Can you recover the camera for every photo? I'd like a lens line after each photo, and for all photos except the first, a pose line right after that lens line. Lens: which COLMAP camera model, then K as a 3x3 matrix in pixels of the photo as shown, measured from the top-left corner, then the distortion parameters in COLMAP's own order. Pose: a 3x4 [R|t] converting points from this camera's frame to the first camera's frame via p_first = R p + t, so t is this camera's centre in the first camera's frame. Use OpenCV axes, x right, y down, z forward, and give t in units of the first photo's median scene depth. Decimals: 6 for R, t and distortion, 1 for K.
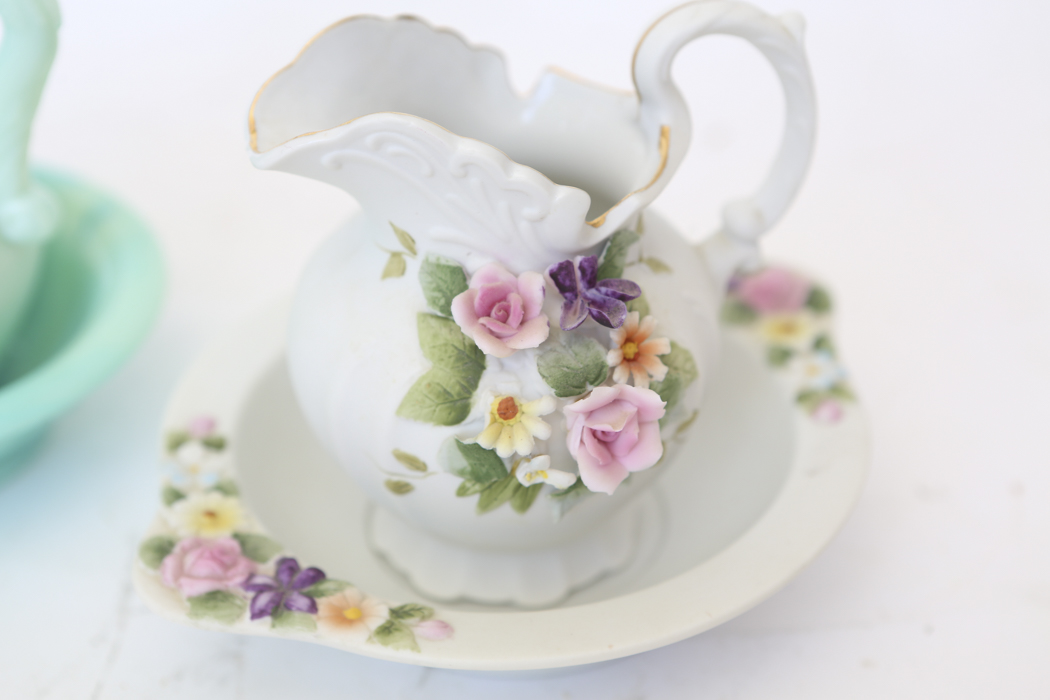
lens RADIAL K [[2005.2, 0, 523.4], [0, 2005.2, 353.7], [0, 0, 1]] dist [0.382268, 0.000000]
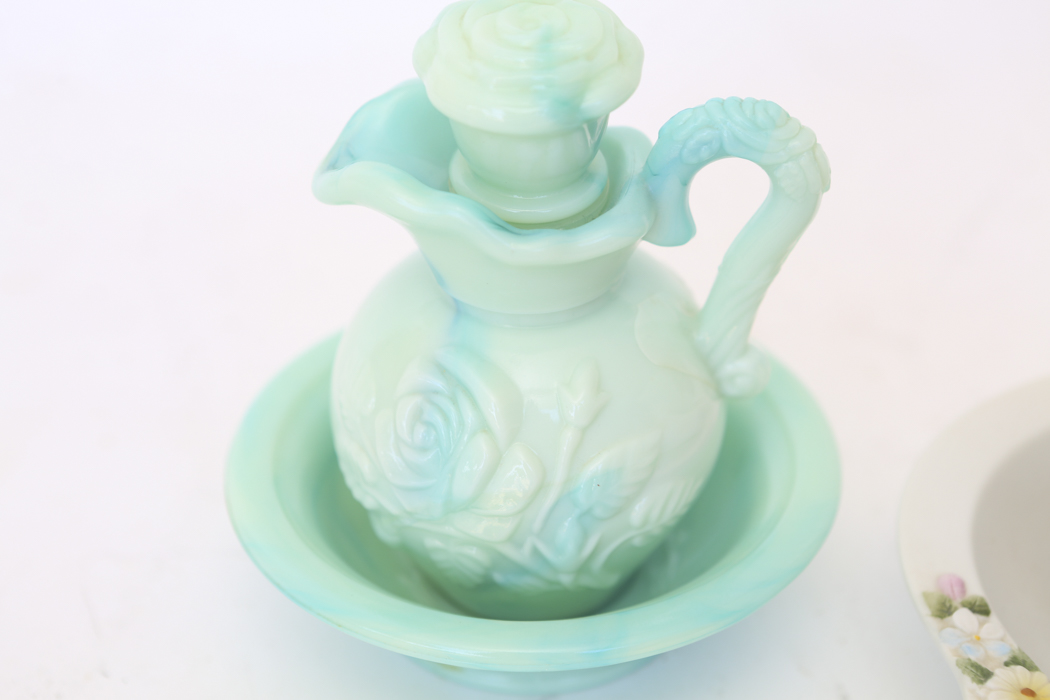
lens RADIAL K [[2005.2, 0, 525.6], [0, 2005.2, 352.1], [0, 0, 1]] dist [0.382268, 0.000000]
pose [[0.996460, -0.036969, 0.075505, -0.482800], [0.035815, 0.999221, 0.016583, -0.111522], [-0.076059, -0.013820, 0.997008, 0.050113]]
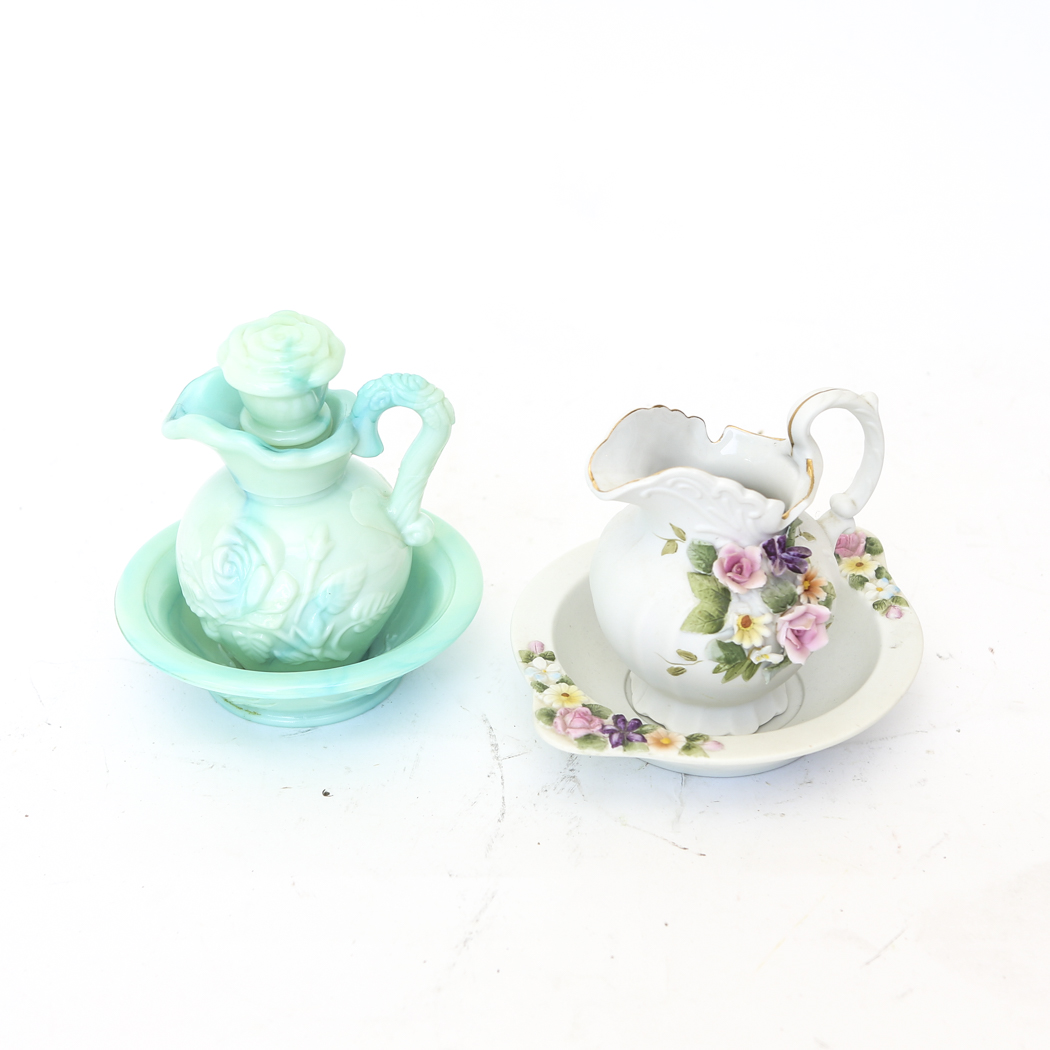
lens RADIAL K [[2393.7, 0, 526.5], [0, 2393.7, 521.3], [0, 0, 1]] dist [-0.001234, 0.000000]
pose [[0.990330, -0.066585, 0.121708, -0.452333], [0.069714, 0.997332, -0.021634, -0.029682], [-0.119943, 0.029910, 0.992330, -1.108248]]
